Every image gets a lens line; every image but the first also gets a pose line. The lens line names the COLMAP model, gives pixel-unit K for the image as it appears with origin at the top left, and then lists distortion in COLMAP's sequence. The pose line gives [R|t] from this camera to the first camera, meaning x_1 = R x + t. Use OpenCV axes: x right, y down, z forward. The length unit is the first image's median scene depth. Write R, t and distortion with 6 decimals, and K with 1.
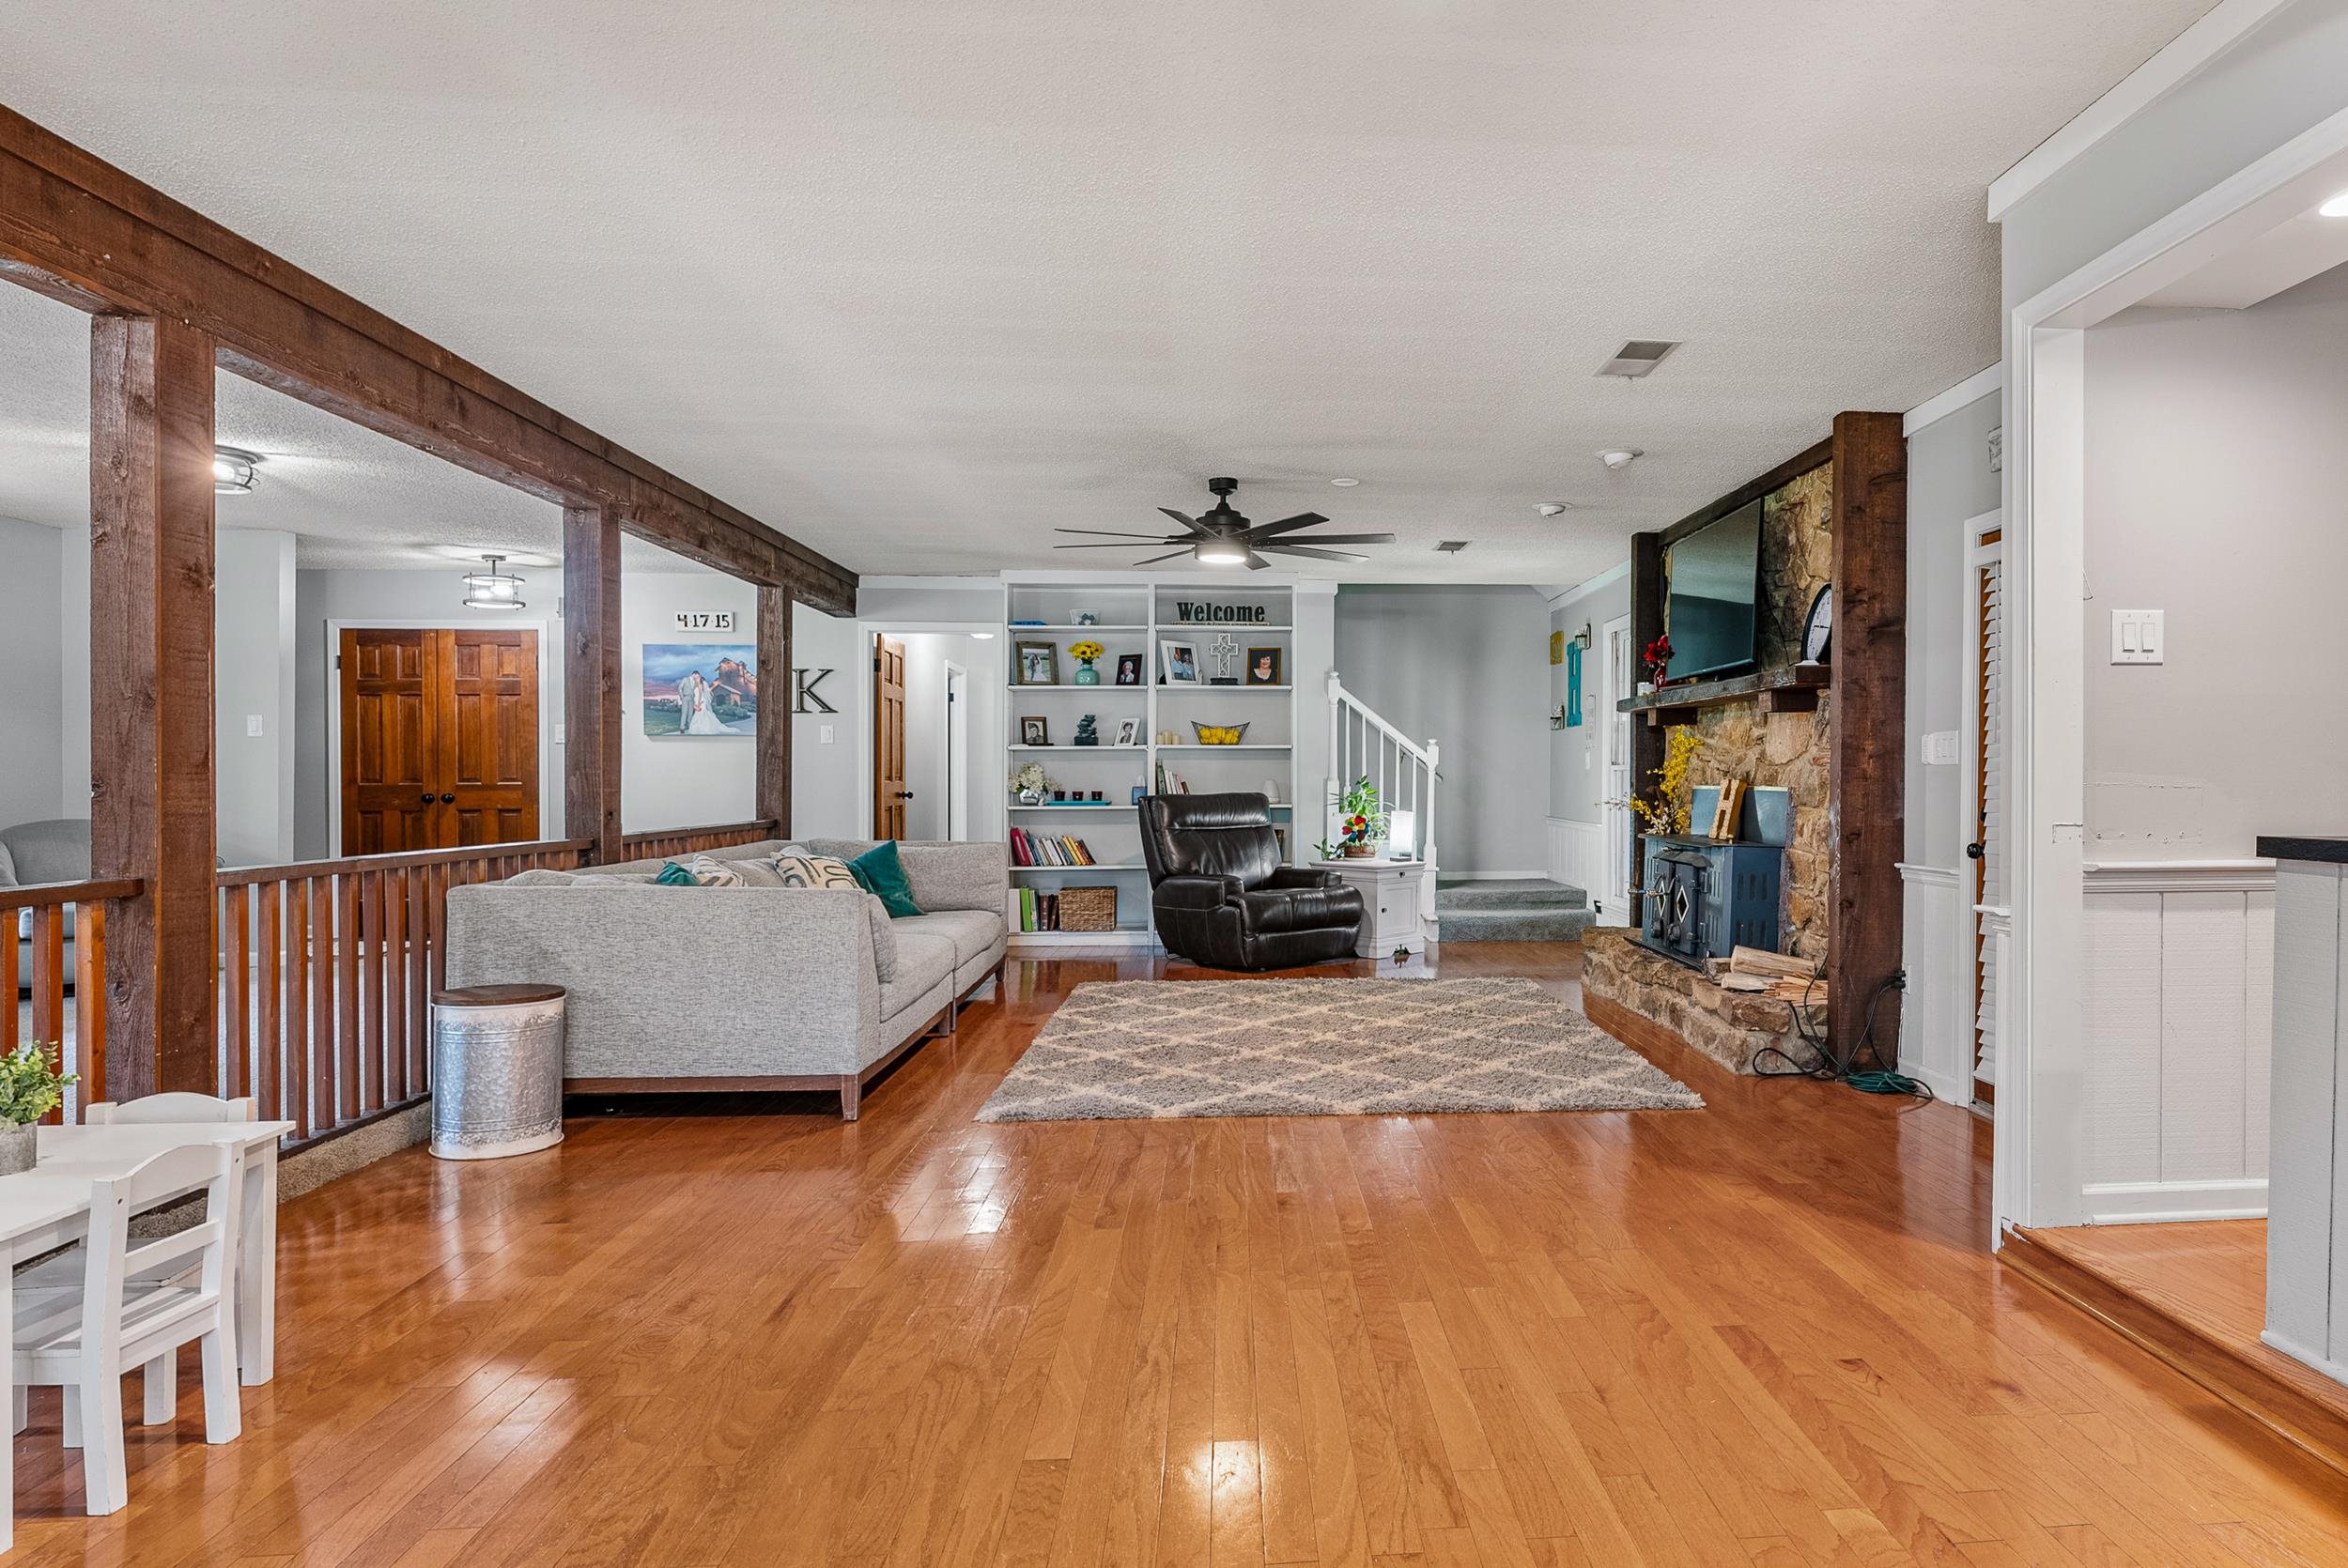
lens RADIAL K [[1290.4, 0, 1310.2], [0, 1290.4, 785.0], [0, 0, 1]] dist [-0.001671, -0.002454]
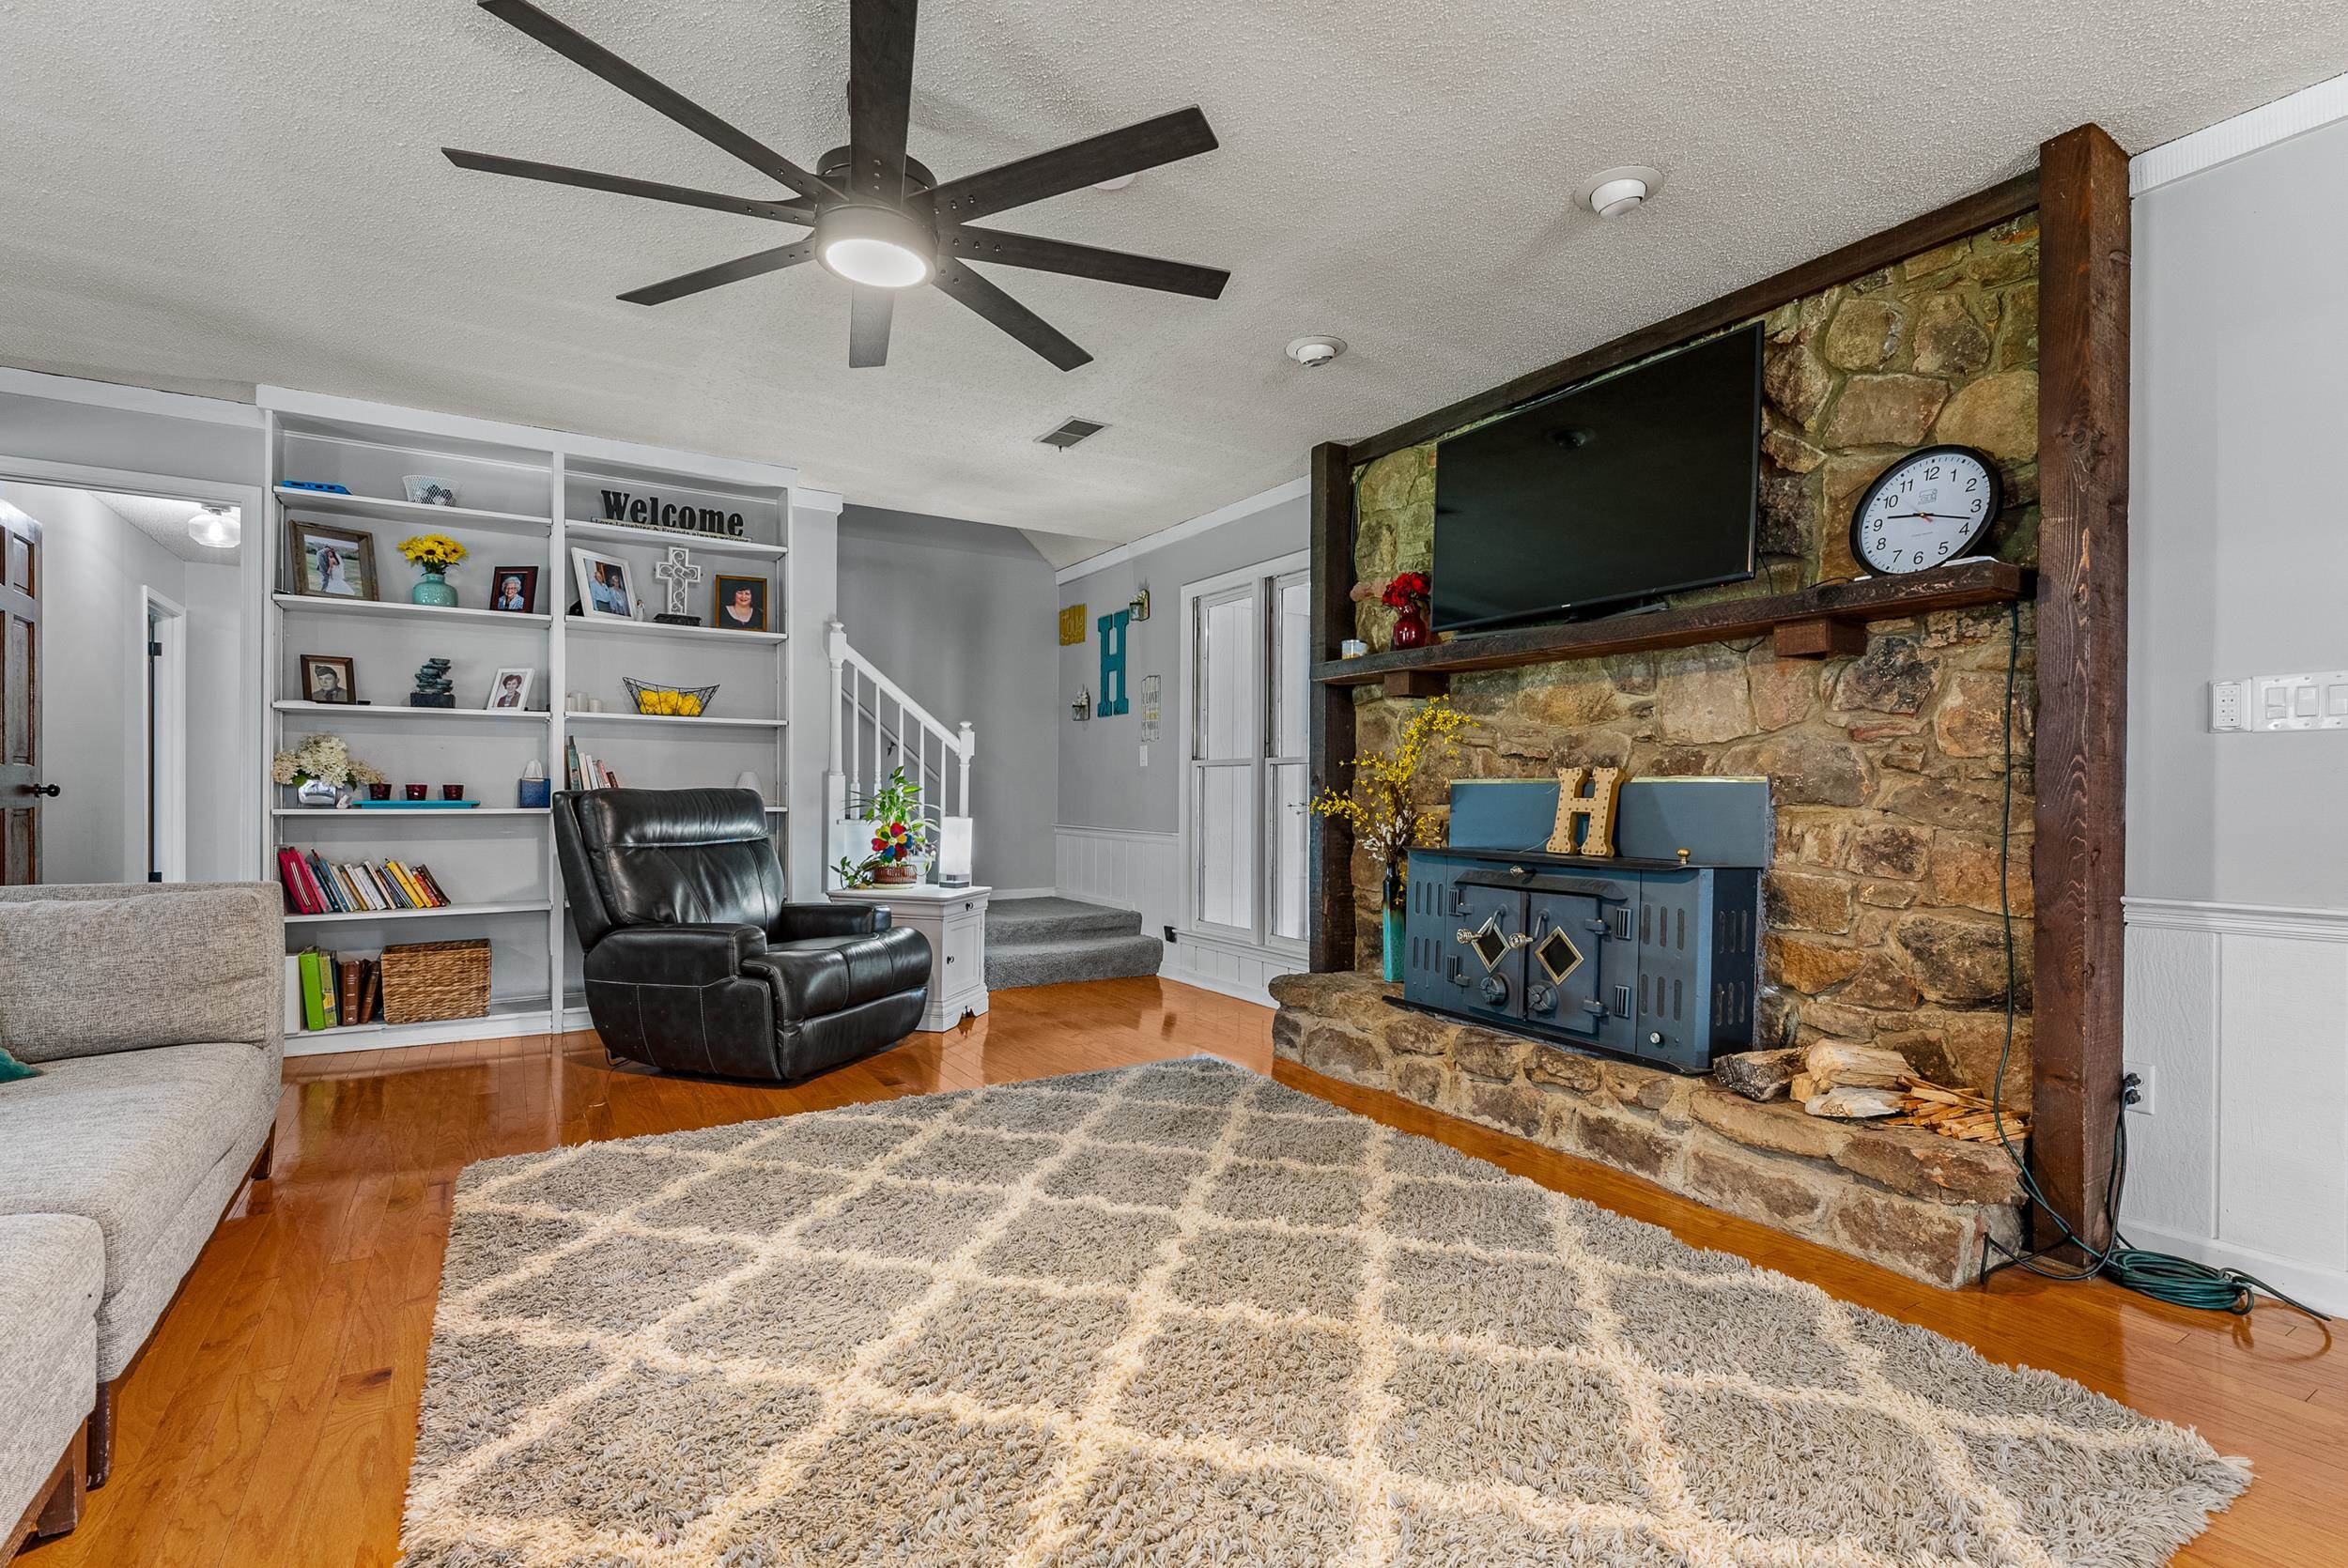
lens RADIAL K [[1046.3, 0, 1102.1], [0, 1046.3, 804.3], [0, 0, 1]] dist [-0.003552, -0.000140]
pose [[0.898349, 0.004162, 0.439263, -0.111622], [-0.007010, 0.999964, 0.004862, 0.009944], [-0.439227, -0.007447, 0.898345, 0.442076]]
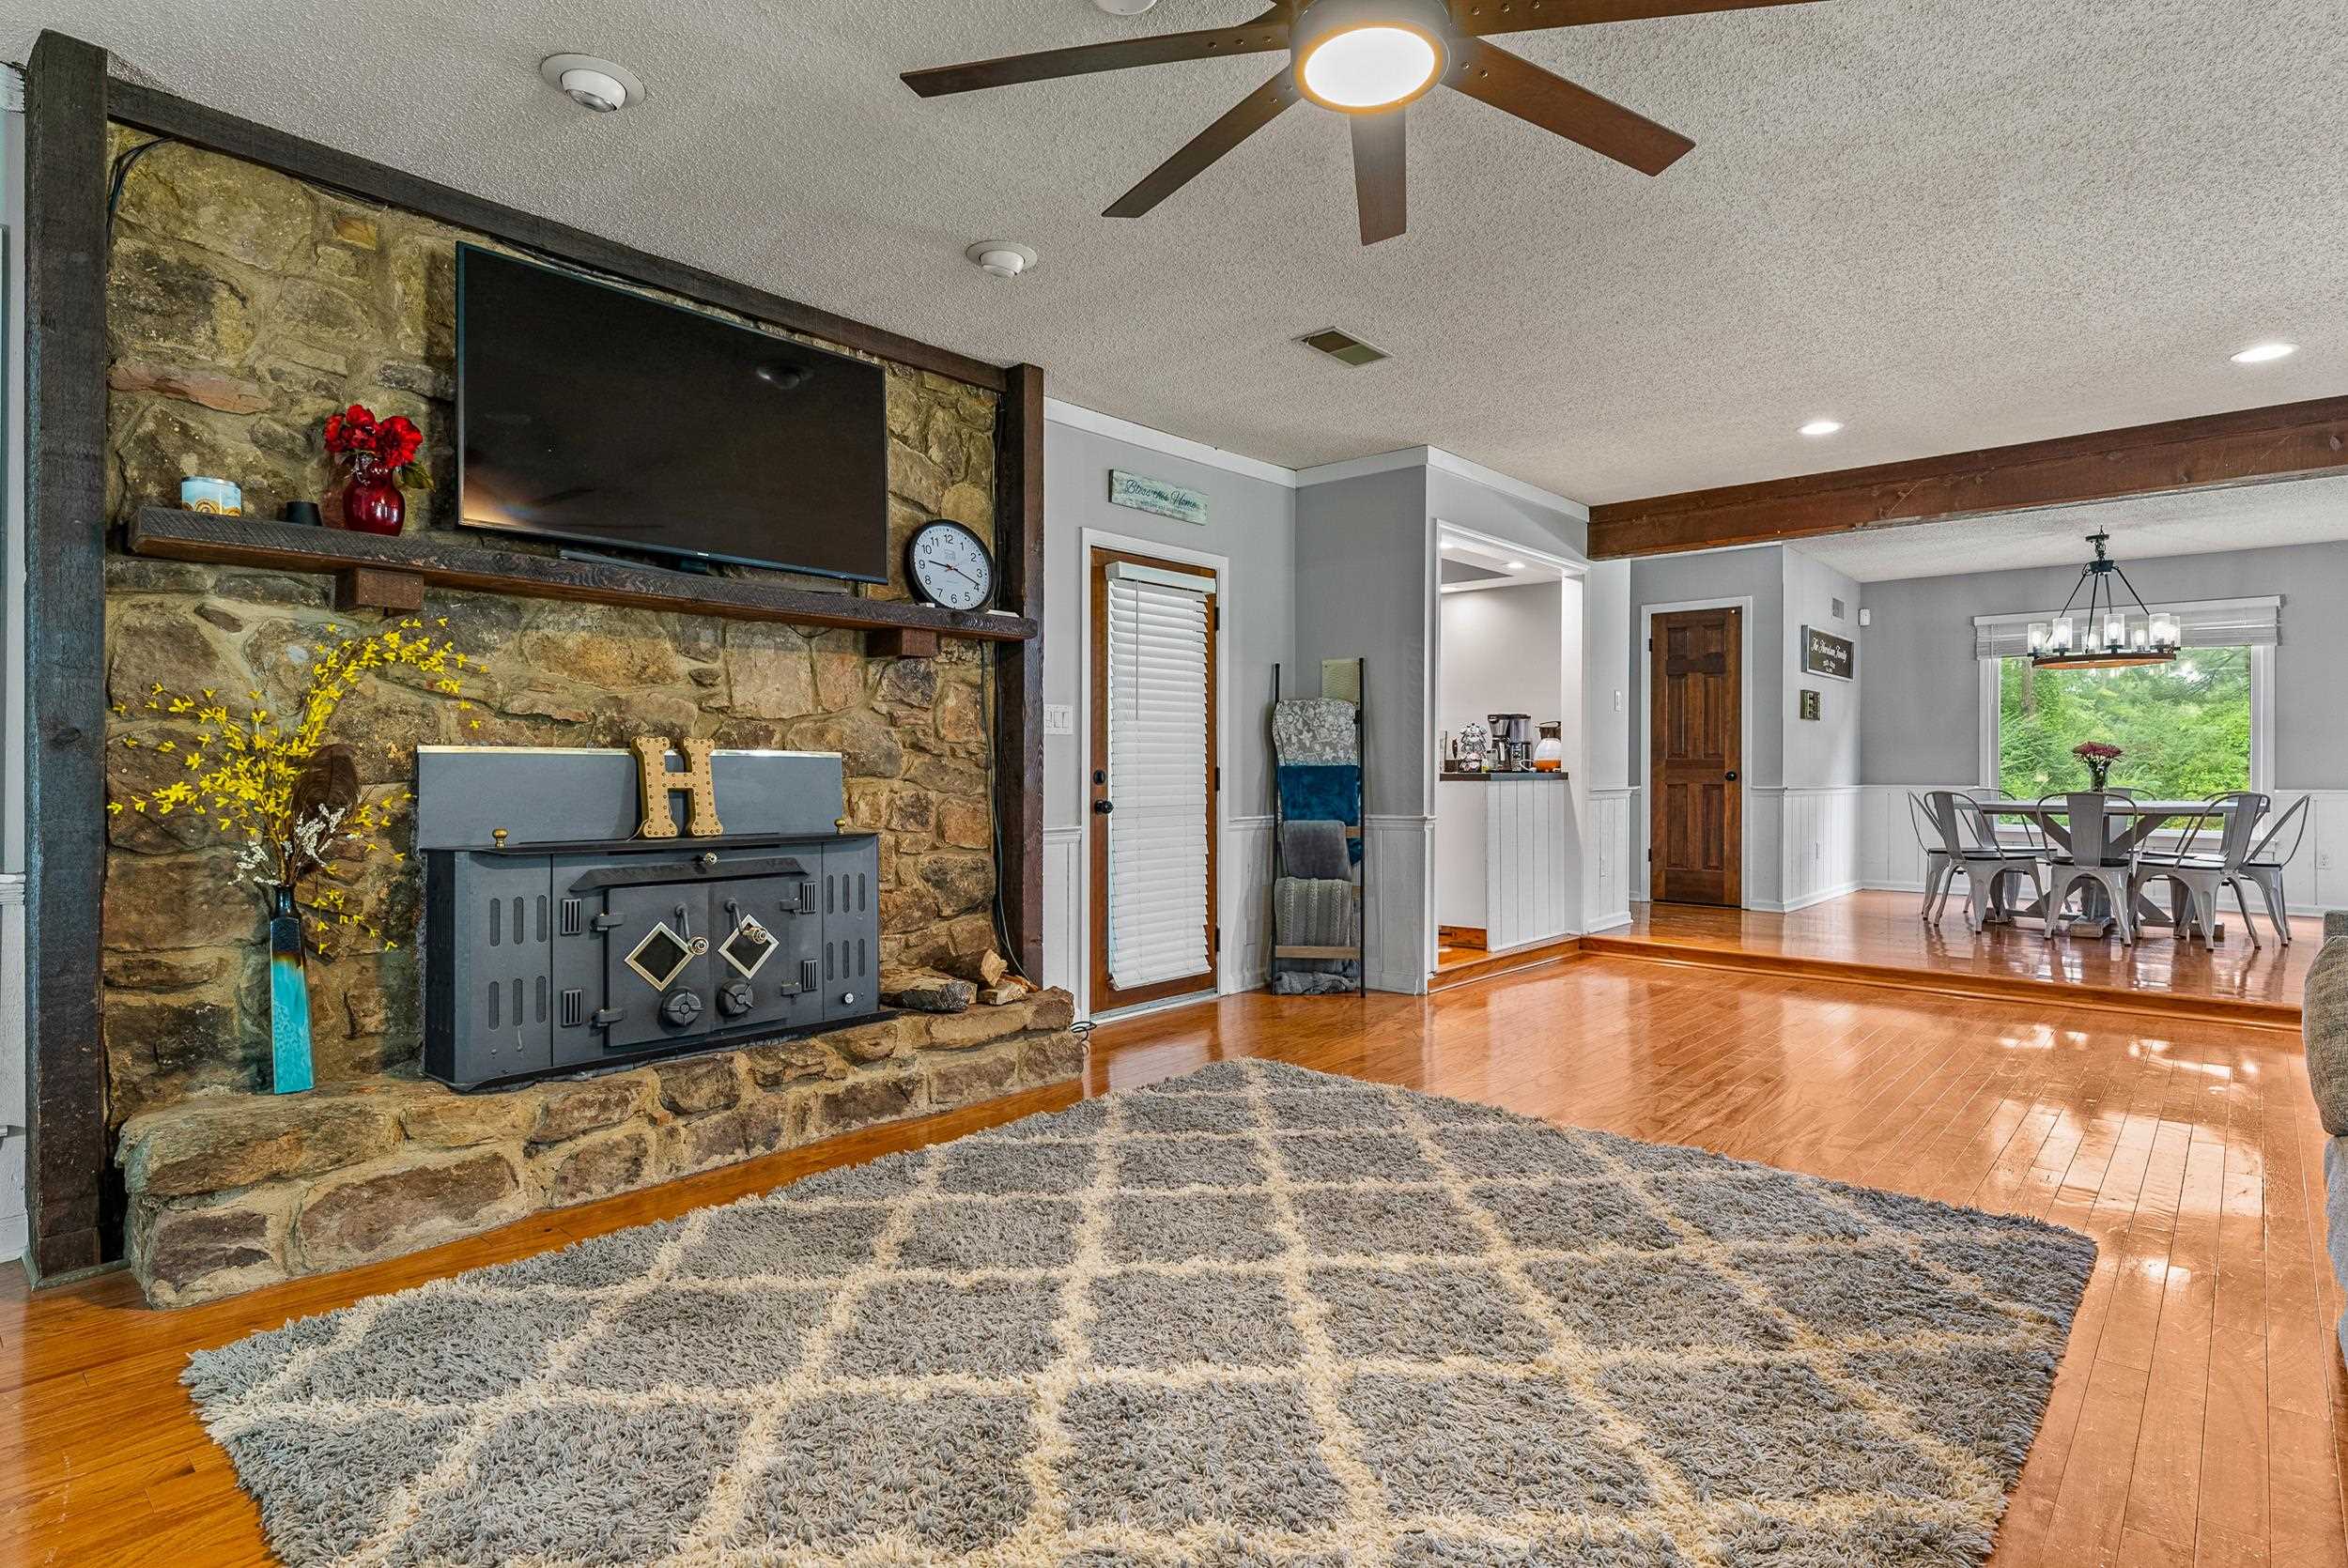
lens RADIAL K [[1165.0, 0, 1267.7], [0, 1165.0, 767.9], [0, 0, 1]] dist [-0.007407, -0.000361]
pose [[-0.726177, 0.003309, 0.687500, -0.182778], [0.003098, 0.999994, -0.001541, 0.007903], [-0.687501, 0.001010, -0.726183, 0.868945]]
